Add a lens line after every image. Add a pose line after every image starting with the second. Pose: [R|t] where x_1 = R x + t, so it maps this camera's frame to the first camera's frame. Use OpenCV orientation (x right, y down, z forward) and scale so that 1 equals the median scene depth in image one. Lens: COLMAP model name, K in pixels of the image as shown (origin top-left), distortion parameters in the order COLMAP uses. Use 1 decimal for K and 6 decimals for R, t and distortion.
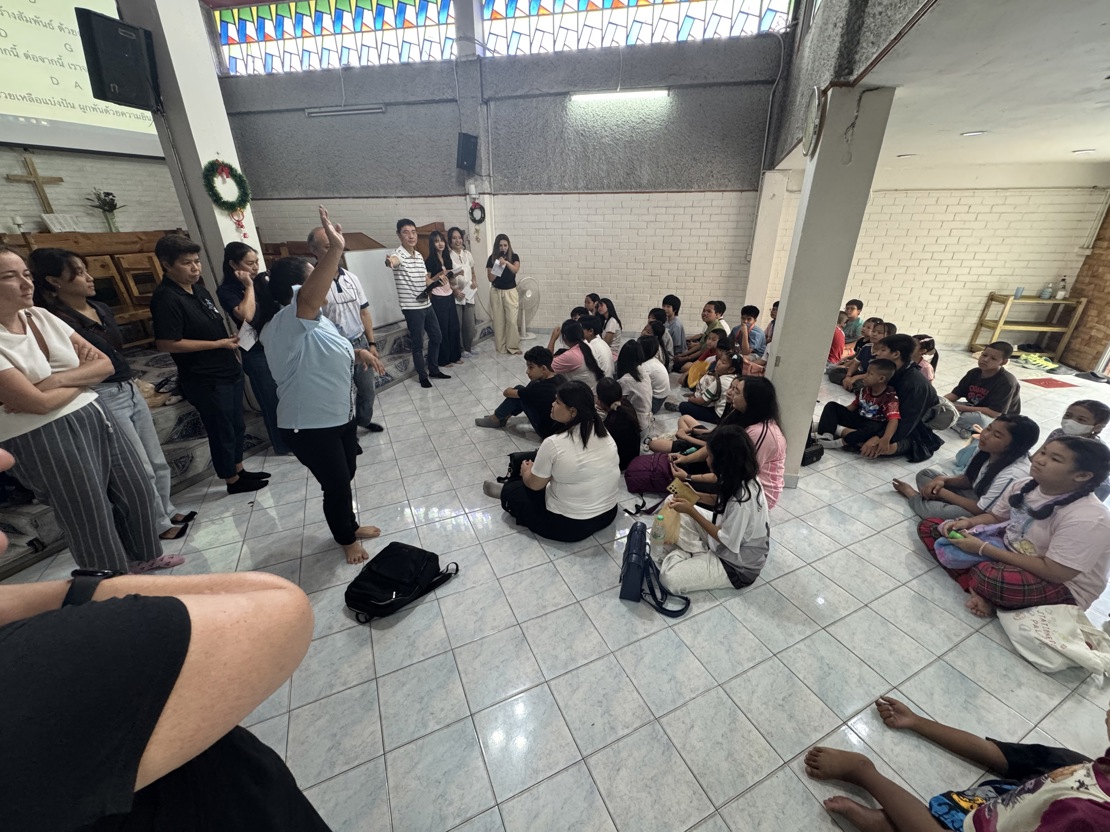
lens RADIAL K [[444.1, 0, 558.1], [0, 444.1, 411.9], [0, 0, 1]] dist [0.000921, 0.000493]
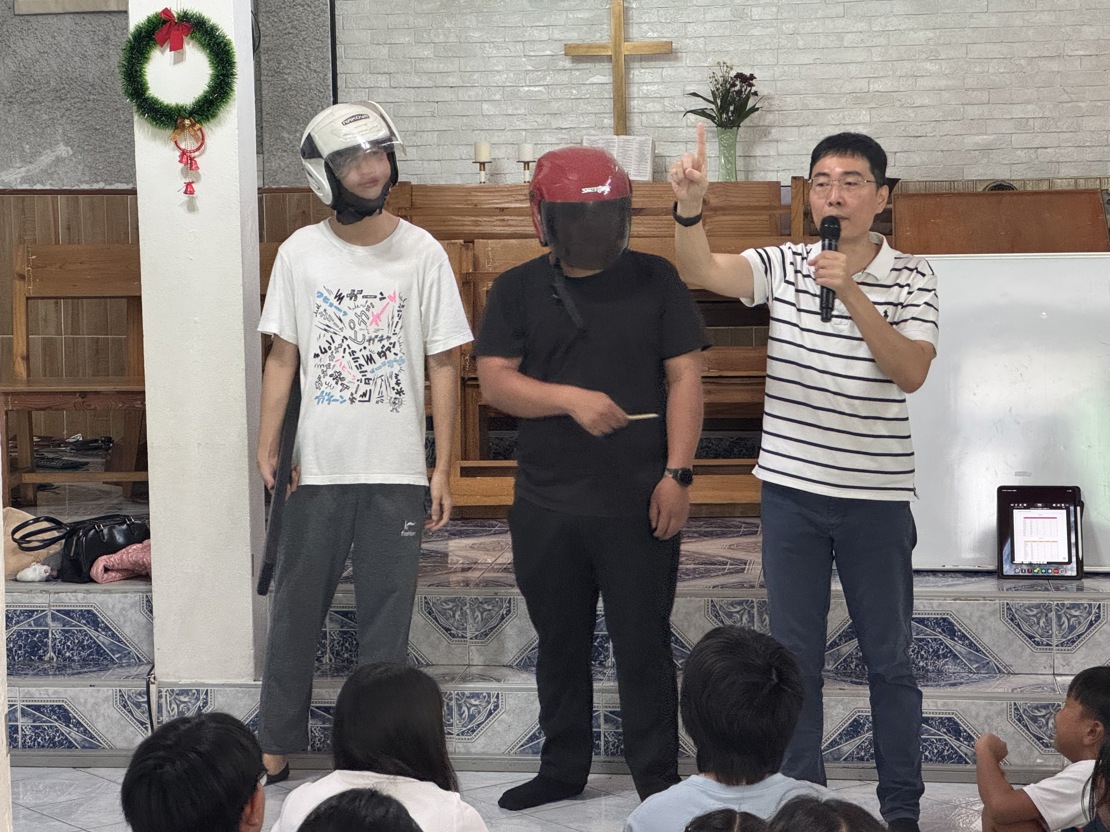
lens RADIAL K [[2643.9, 0, 562.5], [0, 2643.9, 419.9], [0, 0, 1]] dist [0.129475, 0.000000]
pose [[0.235397, 0.096868, -0.967060, 1.007369], [-0.382134, 0.924107, -0.000451, -0.223250], [0.893623, 0.369653, 0.254548, 0.521008]]
